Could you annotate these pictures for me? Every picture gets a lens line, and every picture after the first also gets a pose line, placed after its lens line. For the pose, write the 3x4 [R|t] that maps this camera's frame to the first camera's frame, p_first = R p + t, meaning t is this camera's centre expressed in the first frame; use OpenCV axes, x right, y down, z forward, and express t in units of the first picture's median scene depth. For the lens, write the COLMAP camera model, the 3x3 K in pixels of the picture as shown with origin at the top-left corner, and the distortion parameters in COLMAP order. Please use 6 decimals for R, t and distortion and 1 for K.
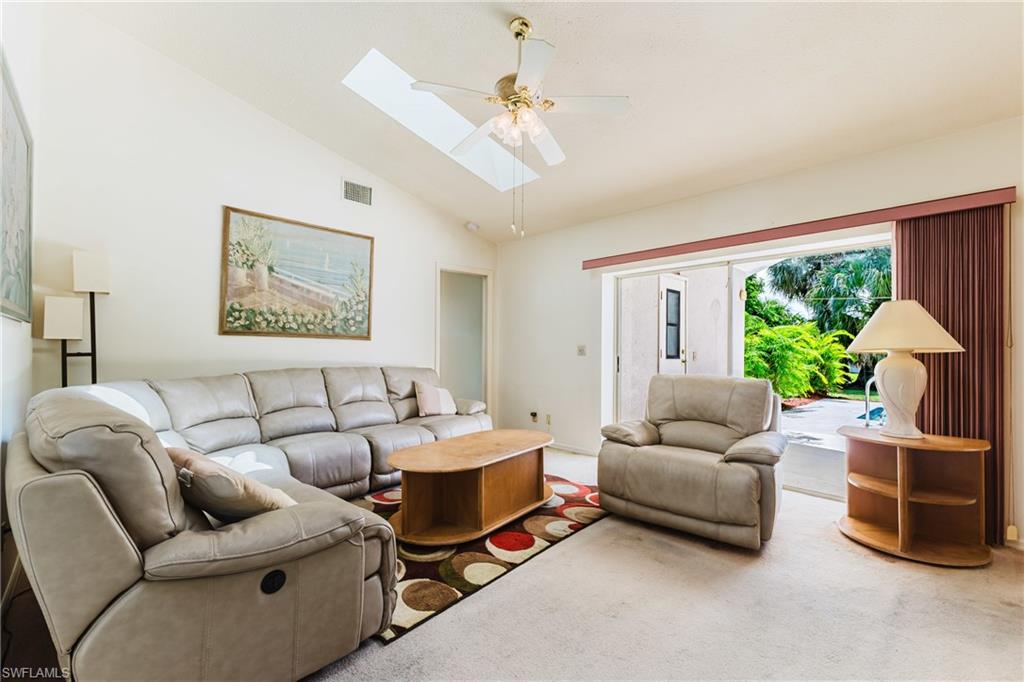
lens RADIAL K [[443.1, 0, 514.9], [0, 443.1, 345.8], [0, 0, 1]] dist [0.001505, 0.001064]
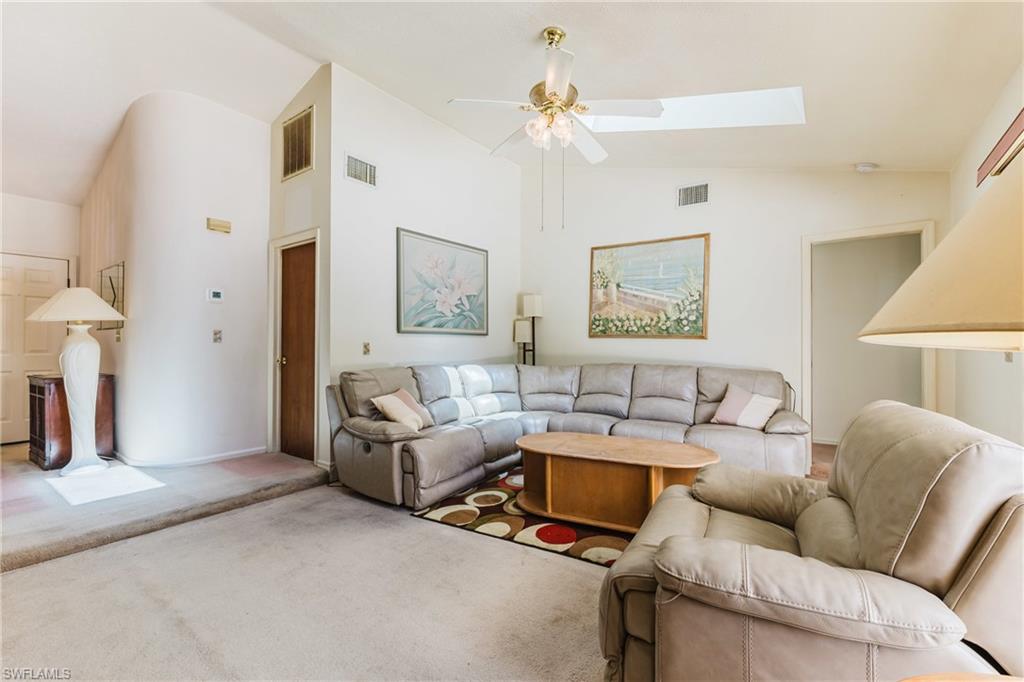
lens RADIAL K [[443.1, 0, 517.5], [0, 443.1, 342.3], [0, 0, 1]] dist [0.001505, 0.001064]
pose [[0.162169, -0.011885, -0.986691, 0.666523], [0.003019, 0.999929, -0.011548, 0.005284], [0.986758, -0.001106, 0.162193, 0.498855]]
